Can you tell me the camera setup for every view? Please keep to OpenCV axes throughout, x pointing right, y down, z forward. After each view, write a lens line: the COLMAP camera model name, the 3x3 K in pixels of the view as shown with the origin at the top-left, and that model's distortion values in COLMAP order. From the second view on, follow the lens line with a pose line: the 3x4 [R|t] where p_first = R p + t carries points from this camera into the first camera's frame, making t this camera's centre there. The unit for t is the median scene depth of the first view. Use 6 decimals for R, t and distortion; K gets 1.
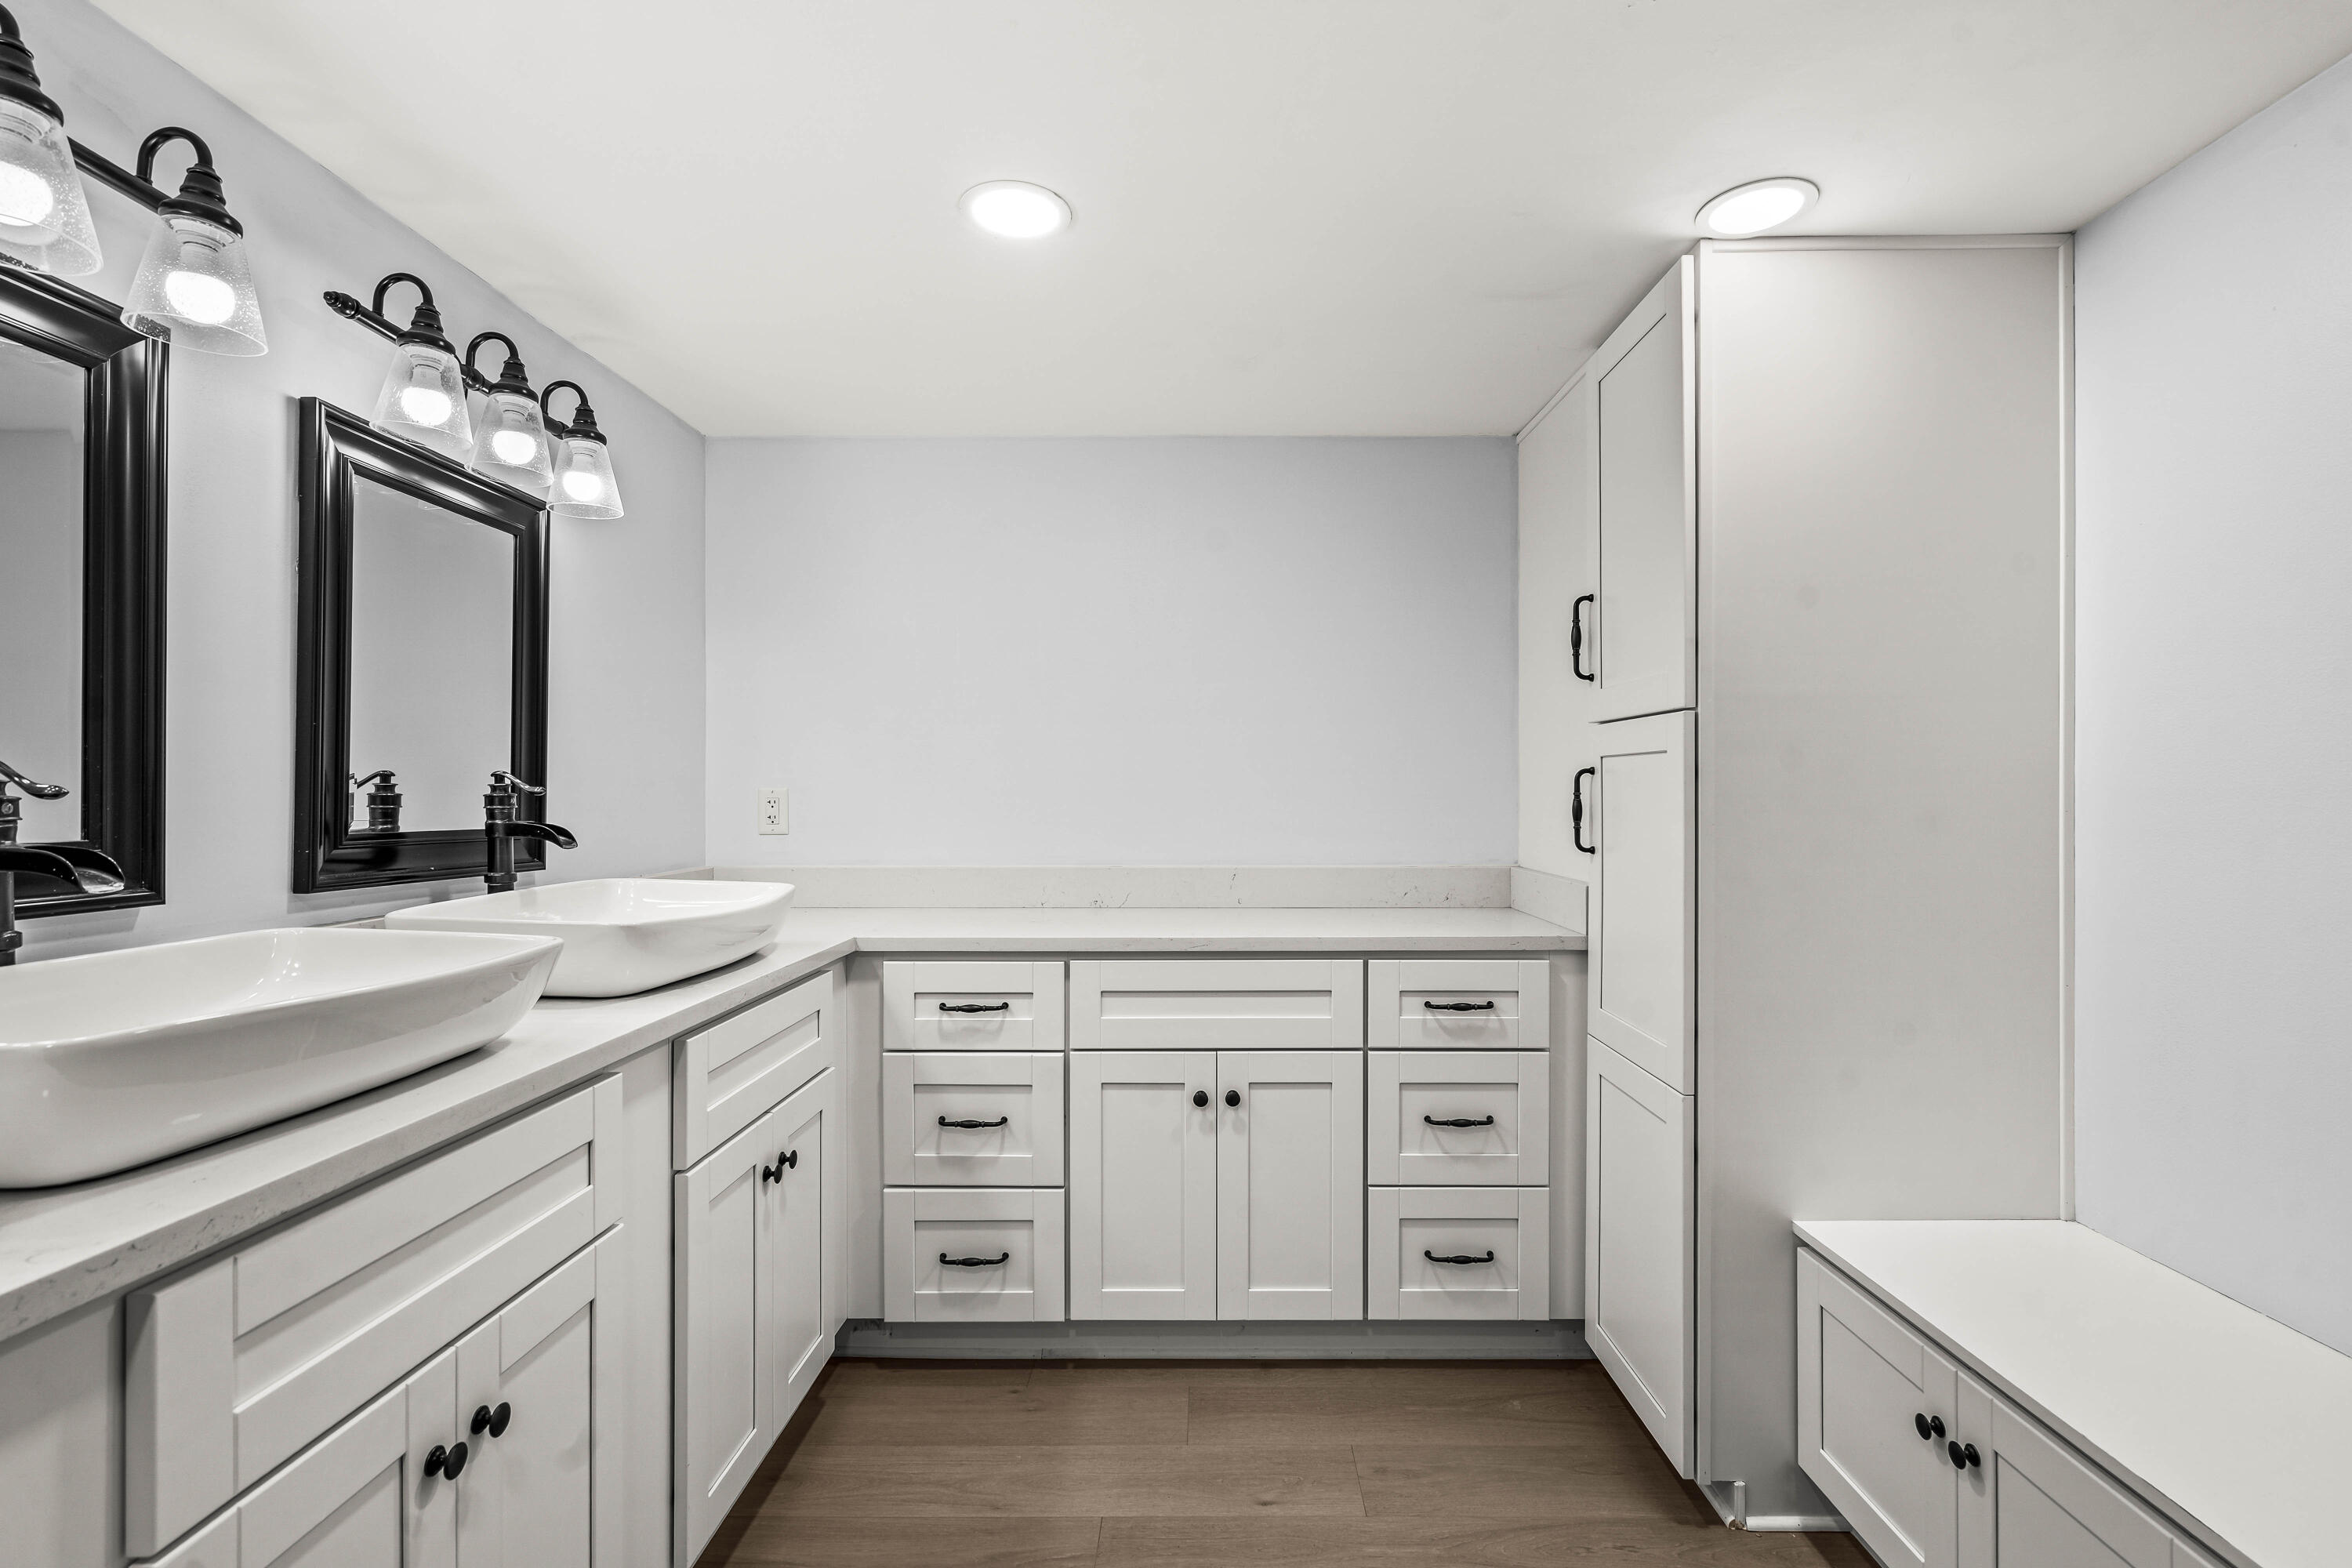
lens RADIAL K [[1074.7, 0, 1184.1], [0, 1074.7, 804.5], [0, 0, 1]] dist [-0.000633, 0.000249]
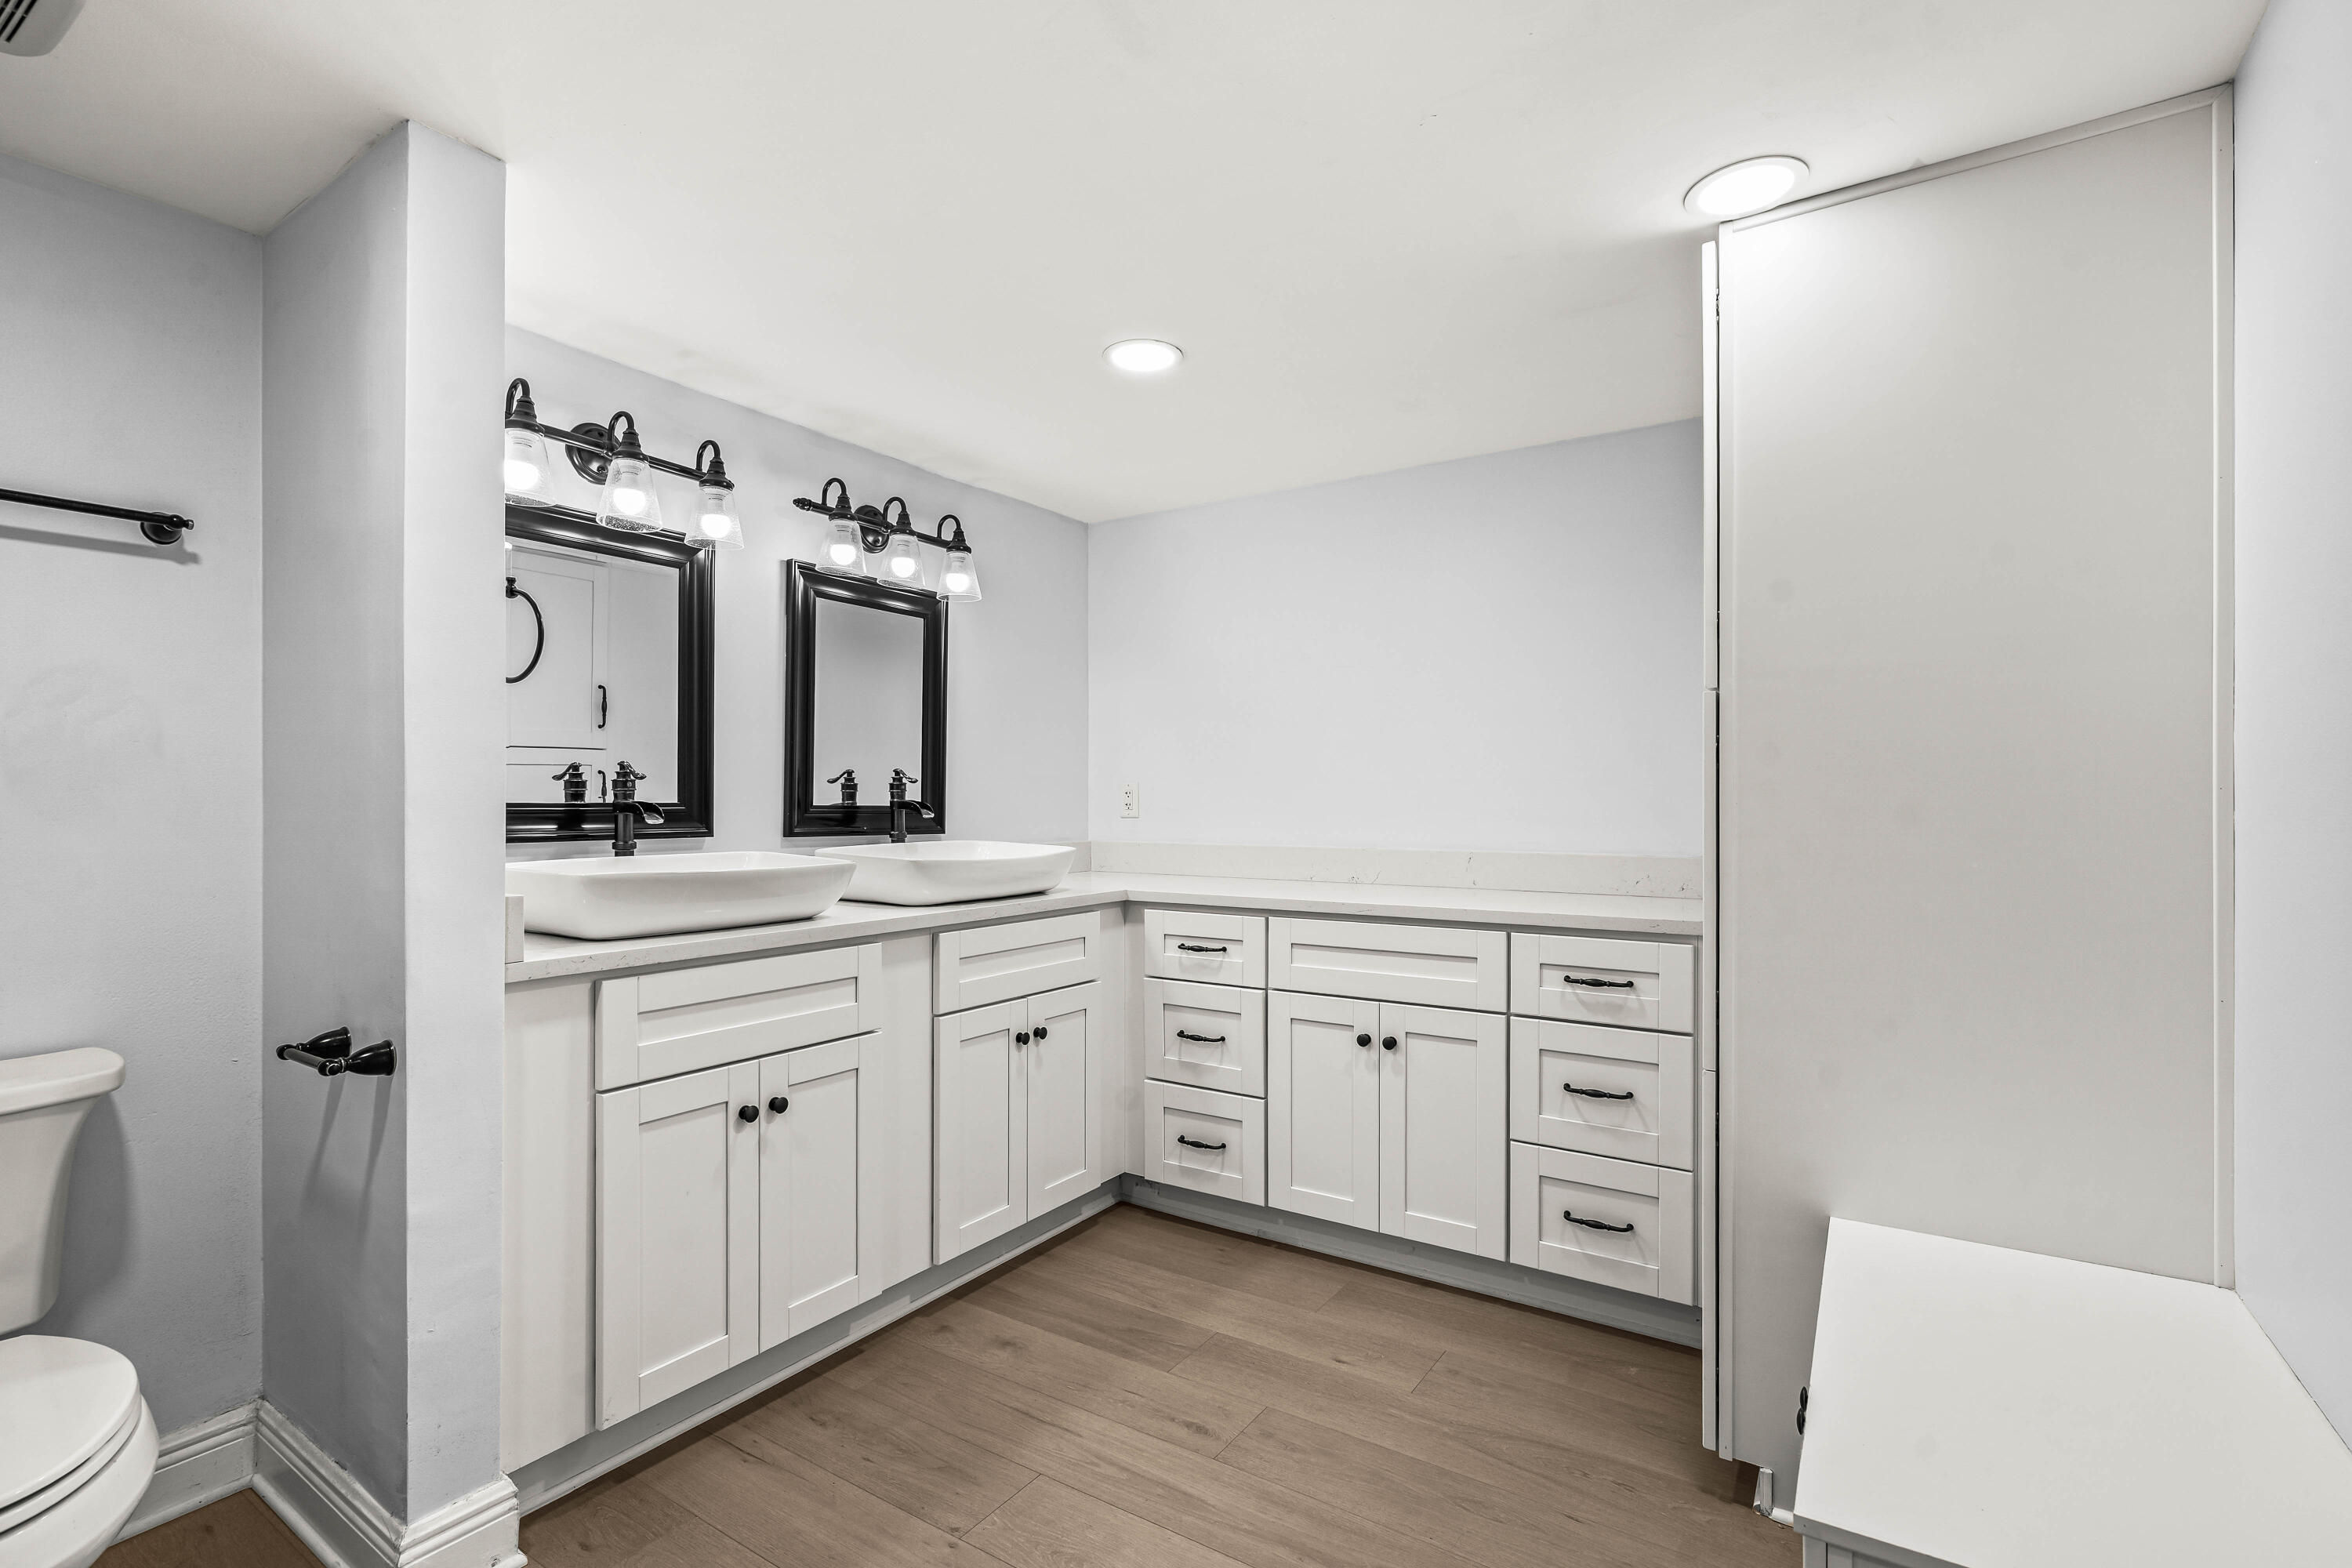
lens RADIAL K [[1079.5, 0, 1164.2], [0, 1079.5, 816.6], [0, 0, 1]] dist [0.001606, 0.000794]
pose [[0.834923, 0.009388, -0.550286, 0.479787], [-0.007047, 0.999955, 0.006366, 0.022529], [0.550321, -0.001437, 0.834952, -0.108255]]
